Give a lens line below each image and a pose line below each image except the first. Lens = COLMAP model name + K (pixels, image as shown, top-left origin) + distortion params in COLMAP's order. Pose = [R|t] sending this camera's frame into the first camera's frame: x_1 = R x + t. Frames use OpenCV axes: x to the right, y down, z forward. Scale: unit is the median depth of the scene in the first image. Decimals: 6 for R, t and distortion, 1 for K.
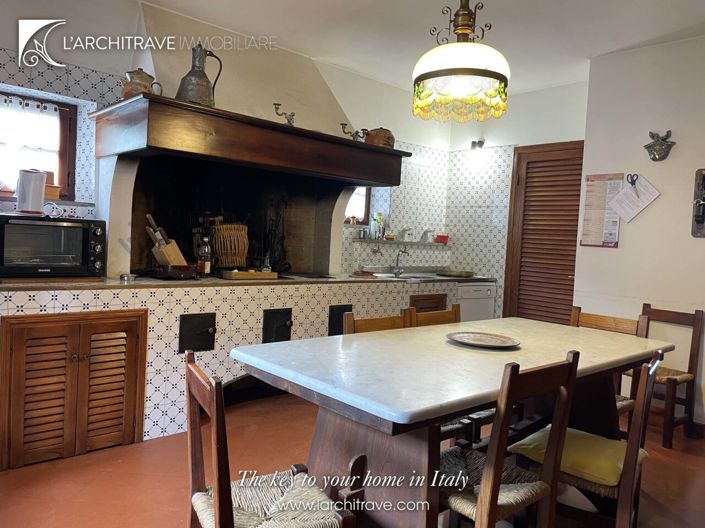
lens RADIAL K [[532.0, 0, 352.8], [0, 532.0, 265.1], [0, 0, 1]] dist [0.007857, -0.000334]
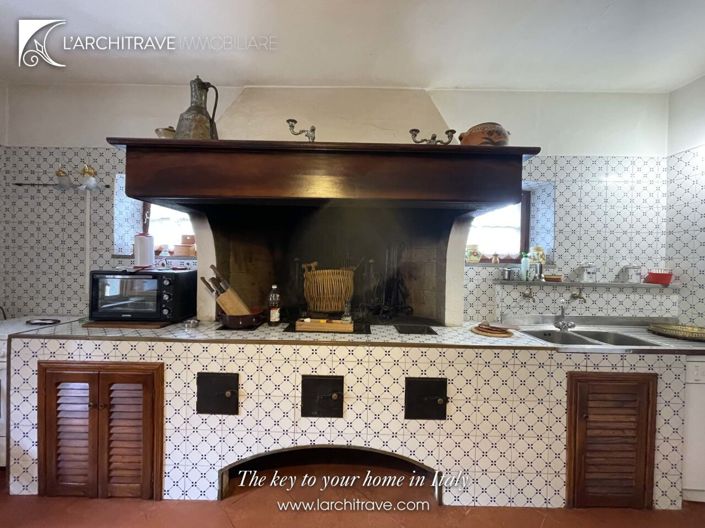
lens RADIAL K [[281.1, 0, 351.2], [0, 281.1, 264.2], [0, 0, 1]] dist [-0.005762, 0.000367]
pose [[0.737998, -0.031732, -0.674056, 0.186929], [-0.014758, 0.997896, -0.063135, -0.060580], [0.674641, 0.056541, 0.735977, 0.719992]]
